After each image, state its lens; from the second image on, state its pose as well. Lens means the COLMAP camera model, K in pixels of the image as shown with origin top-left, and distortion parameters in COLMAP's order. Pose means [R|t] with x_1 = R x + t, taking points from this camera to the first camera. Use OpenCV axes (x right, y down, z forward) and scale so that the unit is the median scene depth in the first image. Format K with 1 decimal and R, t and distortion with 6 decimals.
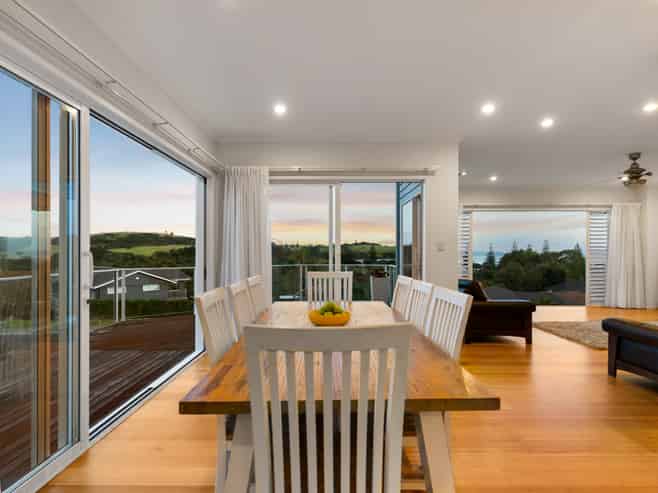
lens RADIAL K [[358.0, 0, 329.0], [0, 358.0, 246.5], [0, 0, 1]] dist [0.001587, 0.000266]
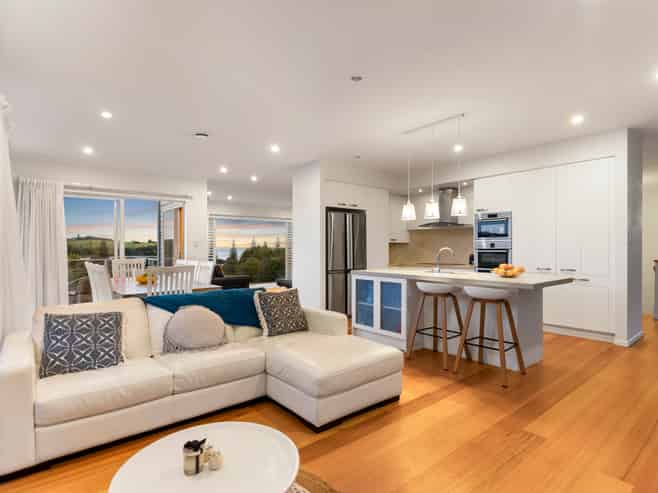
lens RADIAL K [[358.0, 0, 329.0], [0, 358.0, 246.5], [0, 0, 1]] dist [0.001587, 0.000266]
pose [[0.774202, 0.000595, 0.632938, -0.147541], [-0.007600, 0.999936, 0.008356, -0.002992], [-0.632893, -0.011279, 0.774157, -0.375400]]
